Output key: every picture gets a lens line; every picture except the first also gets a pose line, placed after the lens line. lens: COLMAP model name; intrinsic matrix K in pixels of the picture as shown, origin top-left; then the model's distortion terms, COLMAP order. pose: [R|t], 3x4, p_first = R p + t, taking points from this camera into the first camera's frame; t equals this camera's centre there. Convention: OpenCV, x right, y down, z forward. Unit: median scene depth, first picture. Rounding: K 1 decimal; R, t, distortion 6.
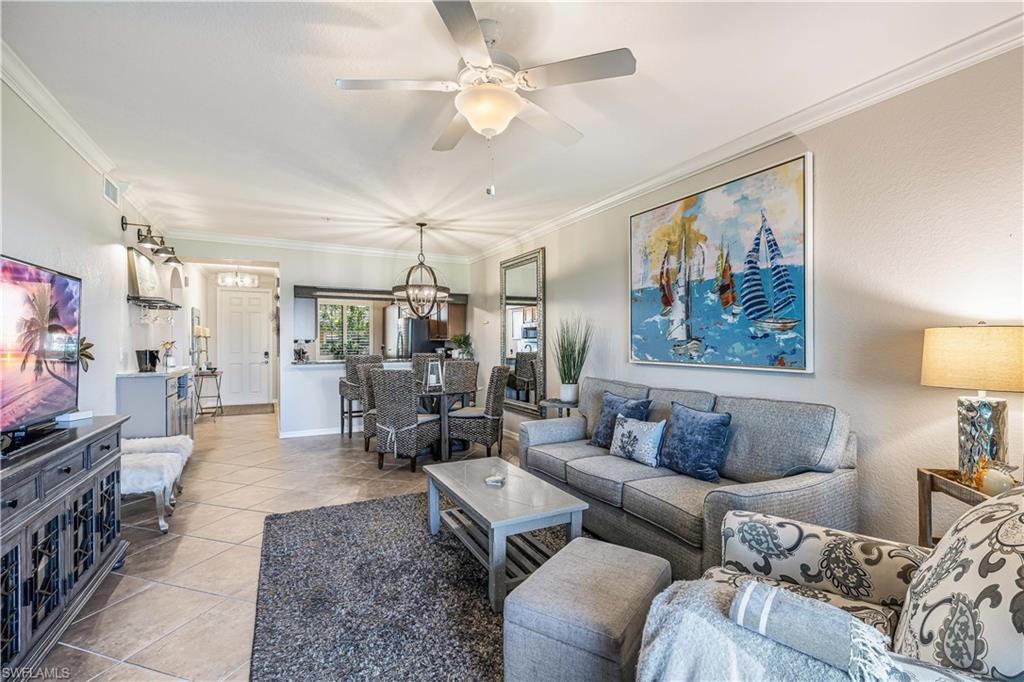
lens RADIAL K [[472.4, 0, 512.0], [0, 472.4, 341.0], [0, 0, 1]] dist [-0.000781, -0.000162]
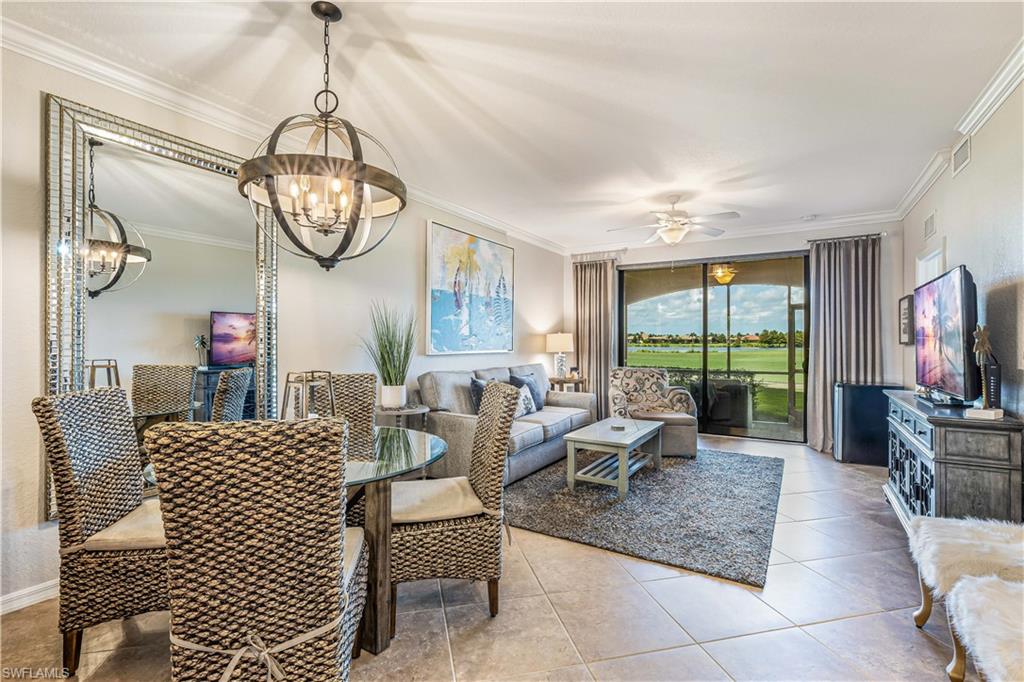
lens RADIAL K [[472.4, 0, 512.0], [0, 472.4, 341.0], [0, 0, 1]] dist [-0.000781, -0.000162]
pose [[-0.532499, 0.002038, 0.846428, -0.726552], [-0.002704, 0.999988, -0.004109, 0.016712], [-0.846426, -0.004477, -0.532487, 1.336555]]
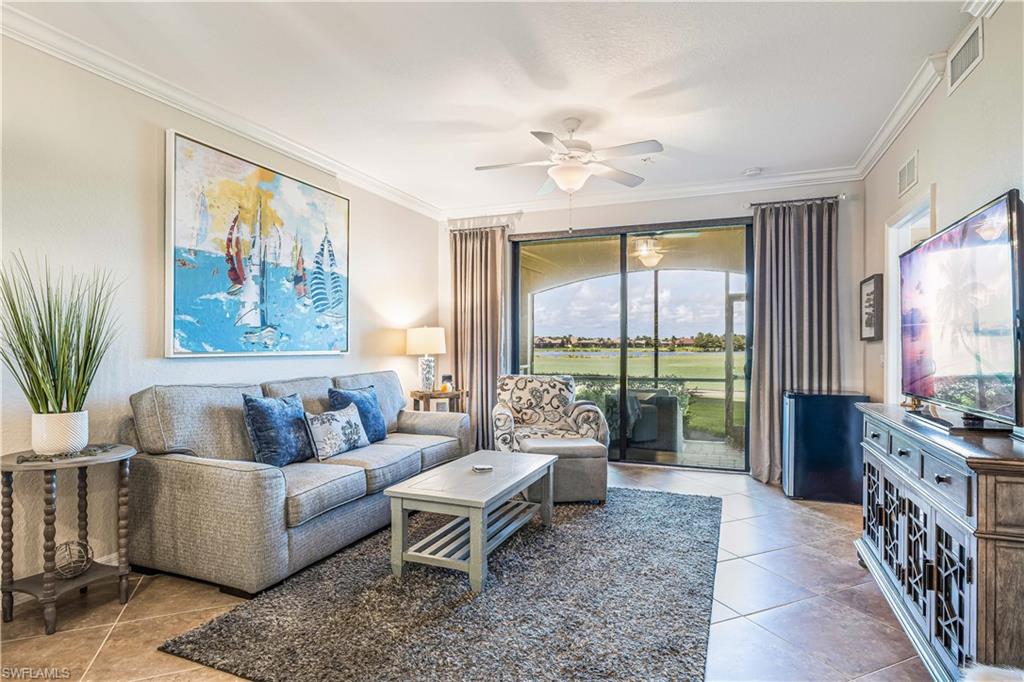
lens RADIAL K [[549.0, 0, 515.8], [0, 549.0, 351.3], [0, 0, 1]] dist [-0.005442, 0.000153]
pose [[-0.666209, -0.004272, 0.745753, -0.586456], [0.000583, 0.999980, 0.006248, 0.030998], [-0.745765, 0.004597, -0.666193, 1.081547]]
